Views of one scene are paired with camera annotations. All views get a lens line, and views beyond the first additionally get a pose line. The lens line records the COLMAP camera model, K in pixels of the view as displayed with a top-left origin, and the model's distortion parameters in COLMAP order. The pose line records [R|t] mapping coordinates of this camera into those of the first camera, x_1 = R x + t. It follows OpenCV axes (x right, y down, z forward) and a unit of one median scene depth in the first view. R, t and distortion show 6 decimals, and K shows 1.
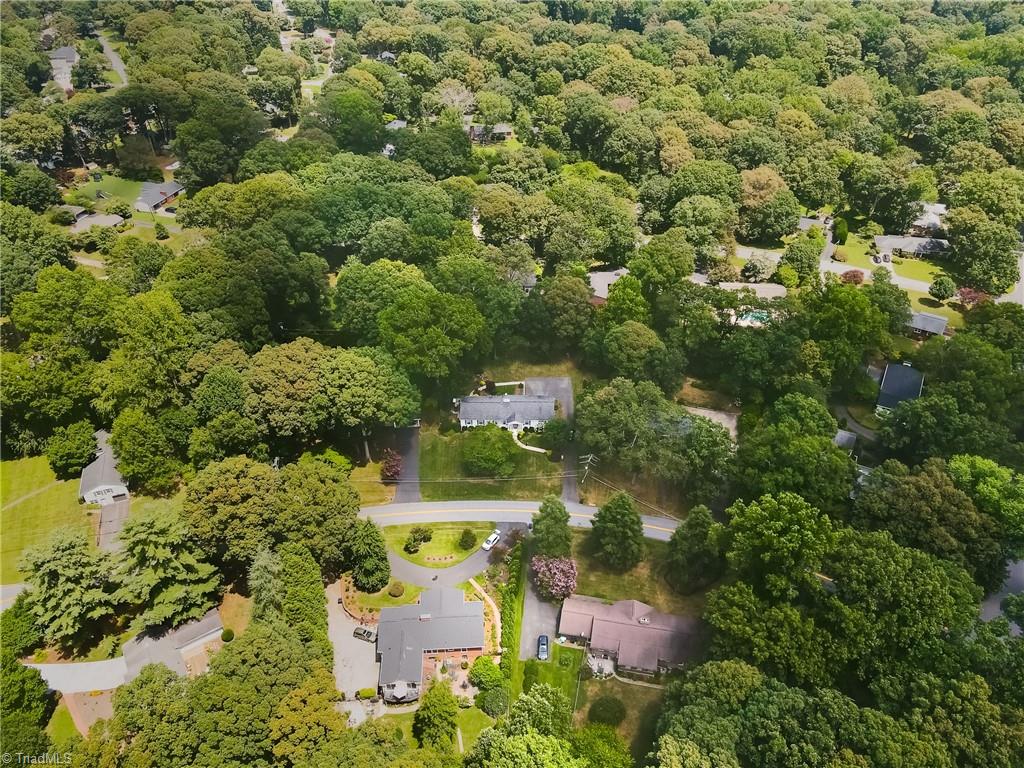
lens RADIAL K [[753.1, 0, 510.9], [0, 753.1, 379.2], [0, 0, 1]] dist [-0.001983, 0.027527]
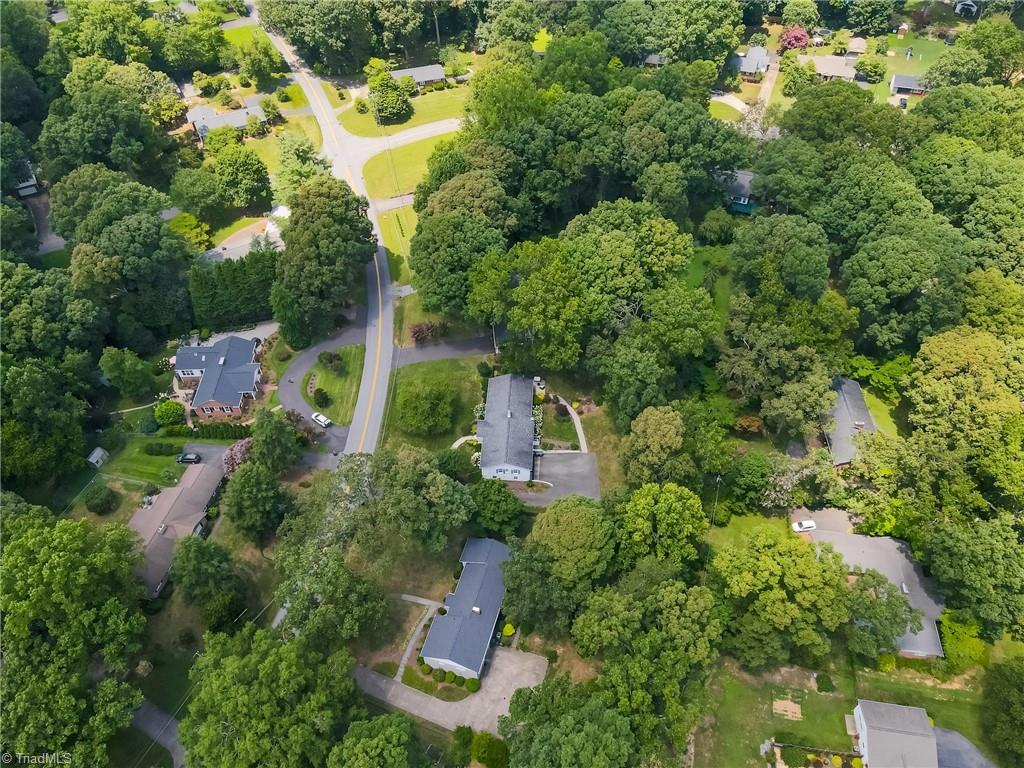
lens RADIAL K [[753.1, 0, 507.5], [0, 753.1, 384.2], [0, 0, 1]] dist [-0.001983, 0.027527]
pose [[-0.030471, 0.751801, -0.658686, 0.500799], [-0.583946, 0.521446, 0.622174, -0.488346], [0.811220, 0.403595, 0.423122, 0.650458]]
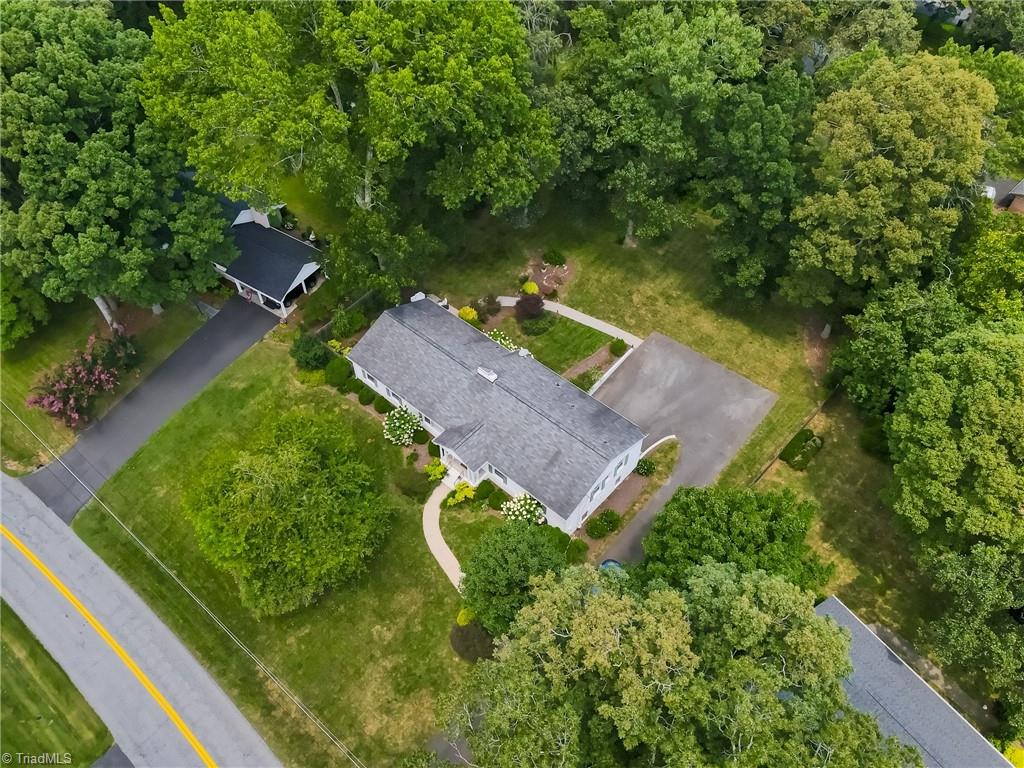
lens RADIAL K [[753.1, 0, 515.3], [0, 753.1, 380.3], [0, 0, 1]] dist [-0.001983, 0.027527]
pose [[0.769352, 0.493172, -0.406053, 0.130615], [-0.387004, 0.865522, 0.317961, -0.072497], [0.508258, -0.087480, 0.856751, 0.744926]]
